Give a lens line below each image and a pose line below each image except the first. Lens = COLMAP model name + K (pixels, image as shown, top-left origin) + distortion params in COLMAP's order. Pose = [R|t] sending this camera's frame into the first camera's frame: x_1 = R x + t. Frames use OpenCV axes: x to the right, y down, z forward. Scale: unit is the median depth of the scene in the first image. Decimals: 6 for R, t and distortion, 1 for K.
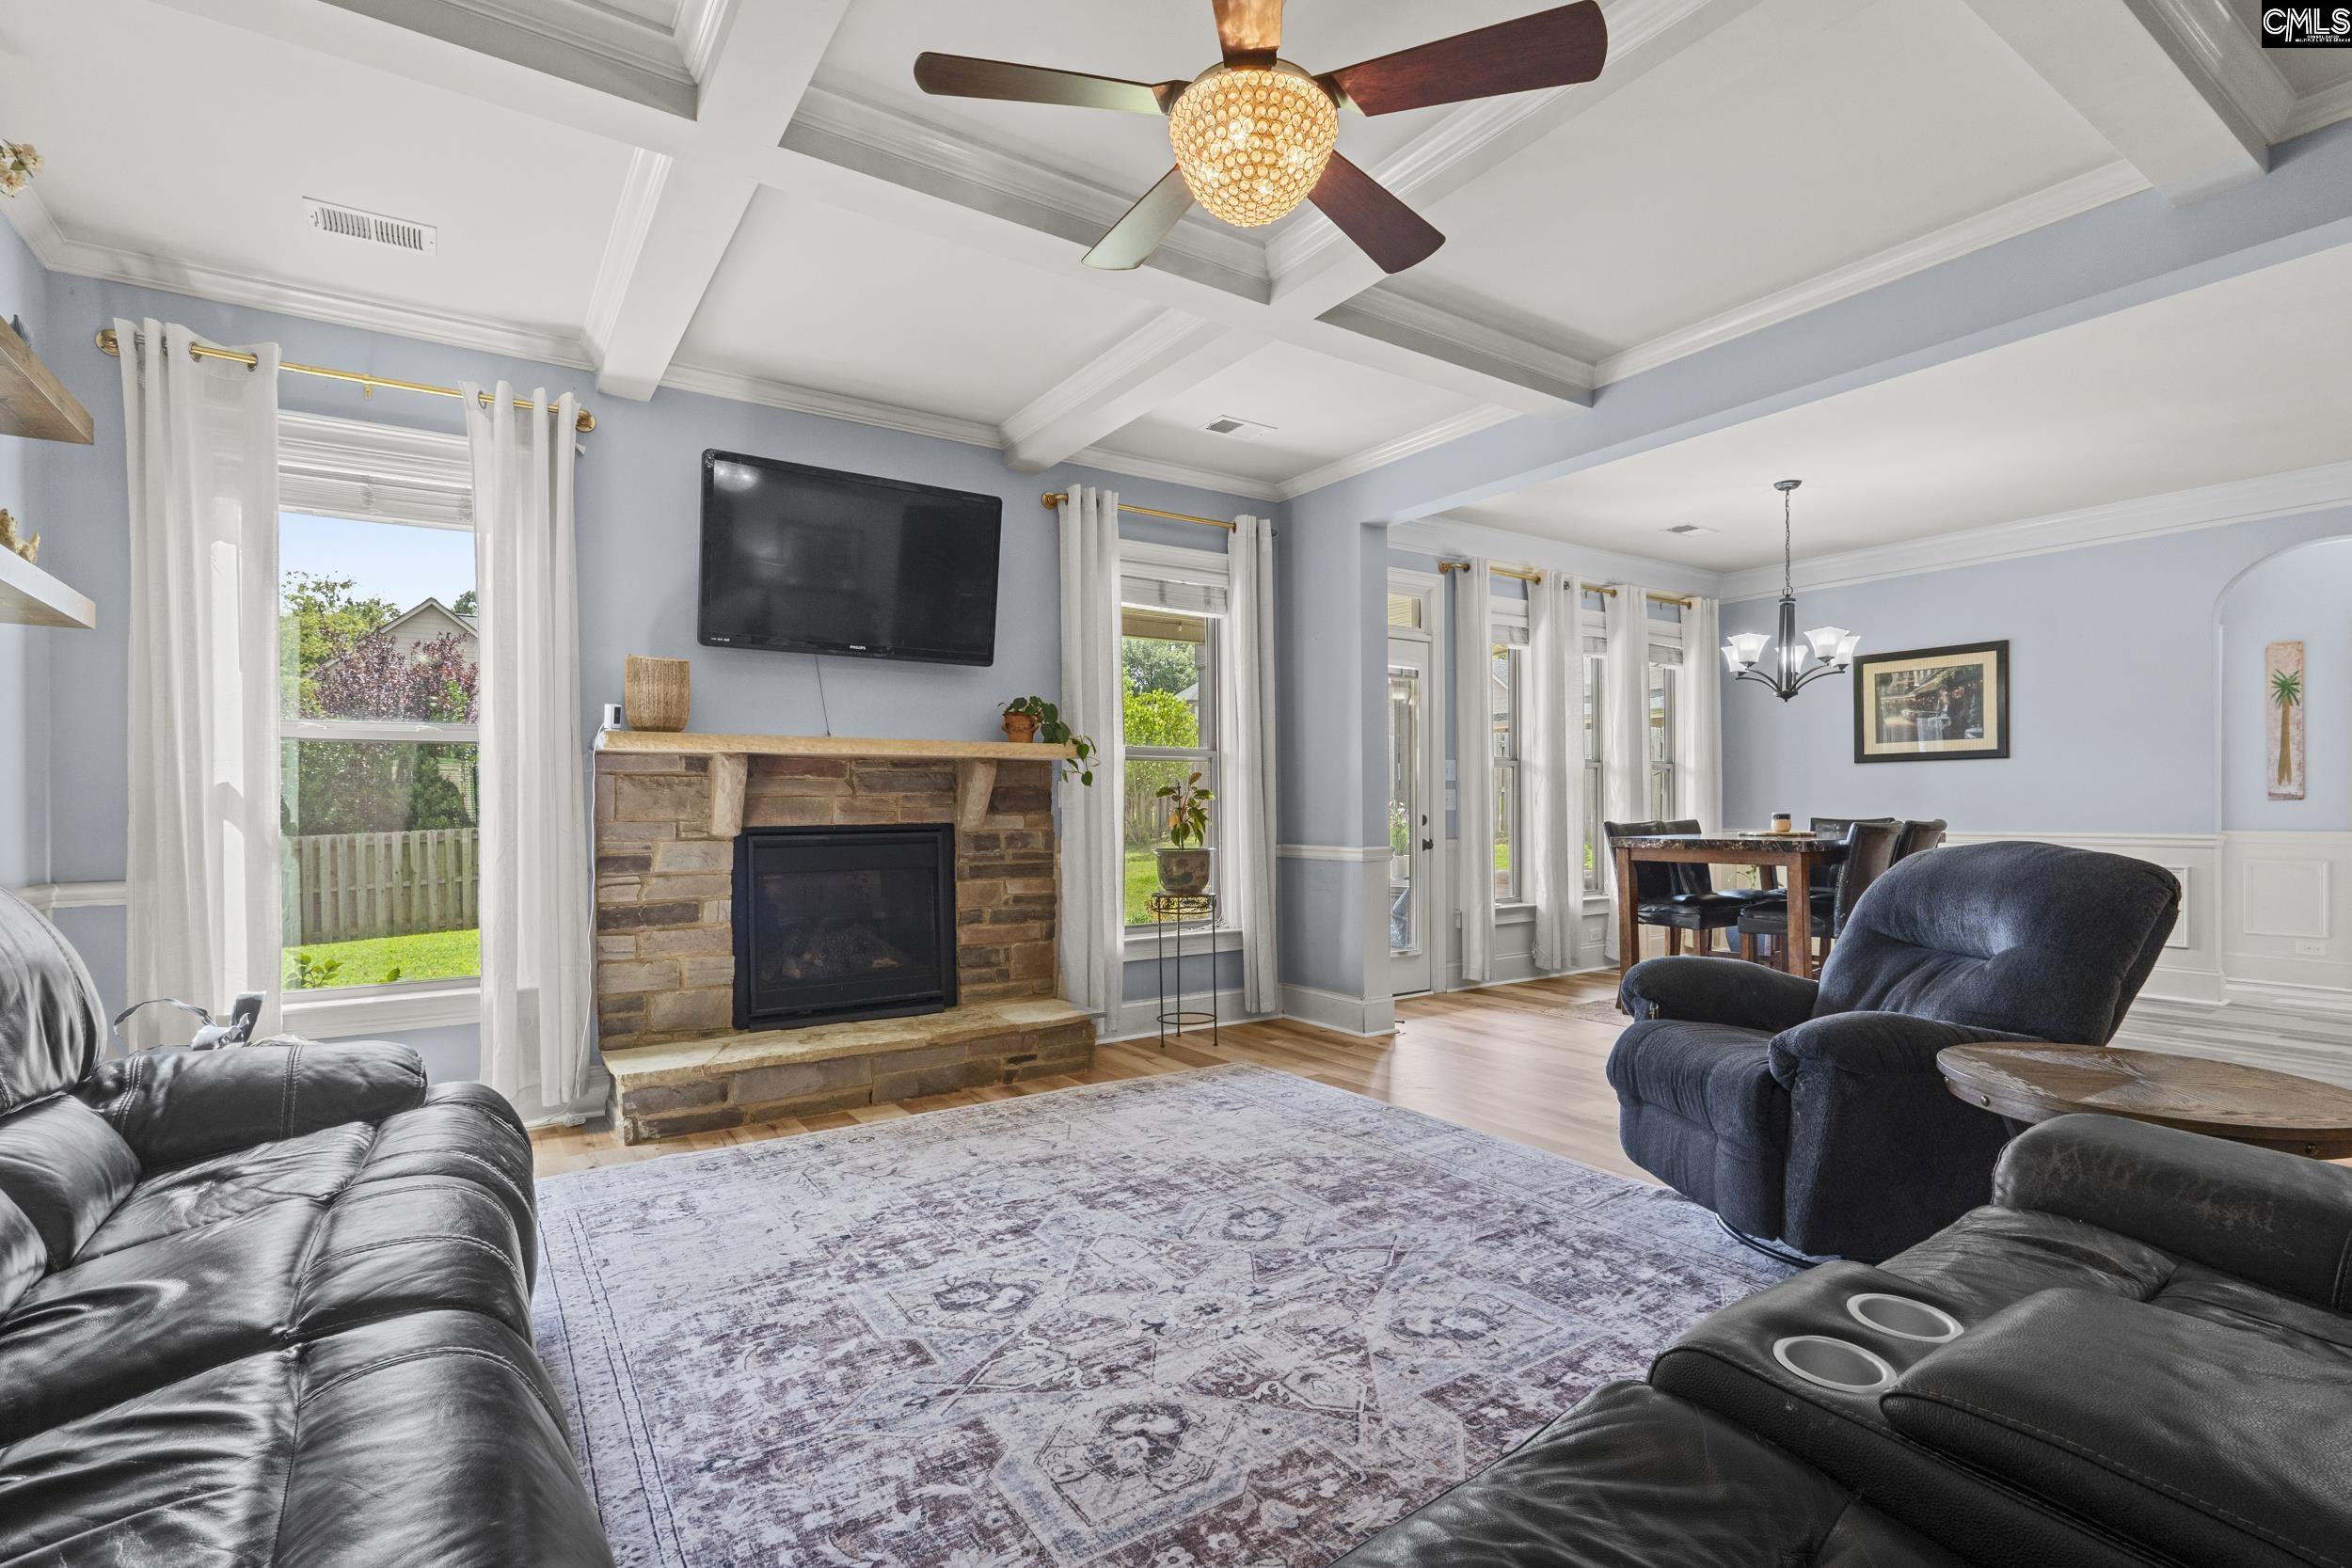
lens RADIAL K [[1086.5, 0, 1161.8], [0, 1086.5, 811.9], [0, 0, 1]] dist [-0.001822, -0.000844]
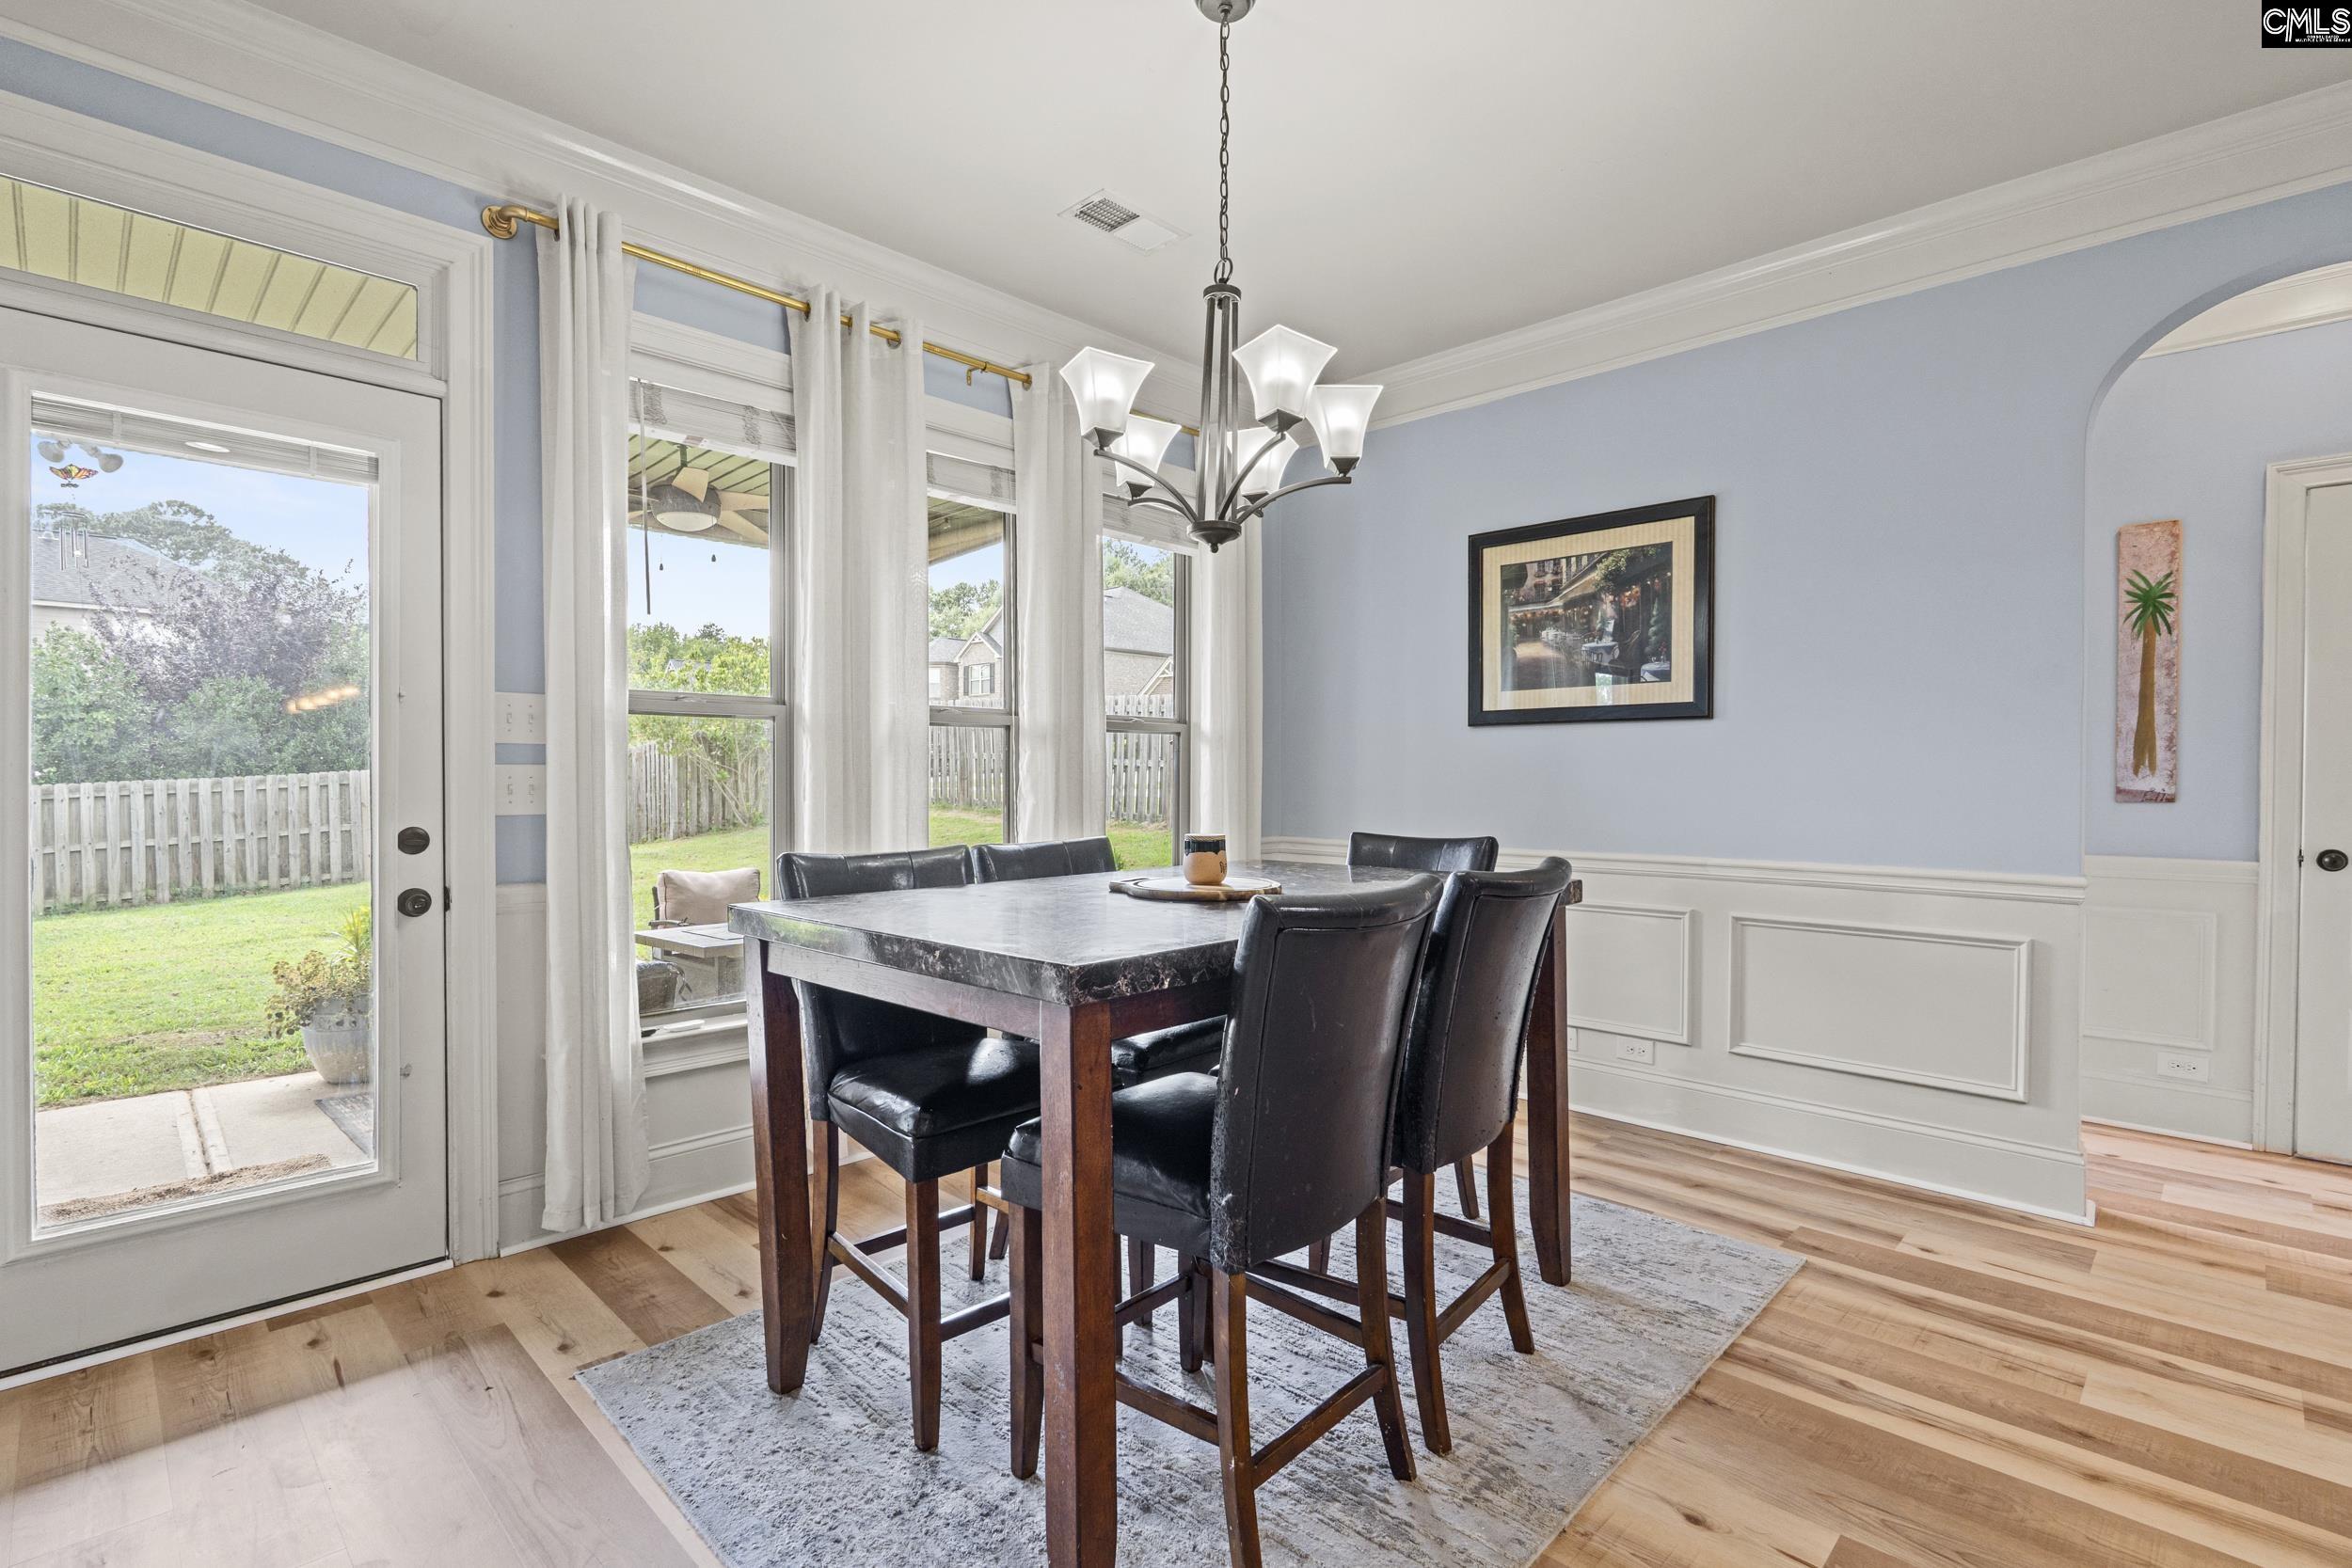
lens RADIAL K [[1086.5, 0, 1163.6], [0, 1086.5, 791.1], [0, 0, 1]] dist [-0.001822, -0.000844]
pose [[0.980471, 0.007699, 0.196514, 0.555176], [-0.009240, 0.999933, 0.006925, -0.020681], [-0.196447, -0.008606, 0.980477, 0.714233]]
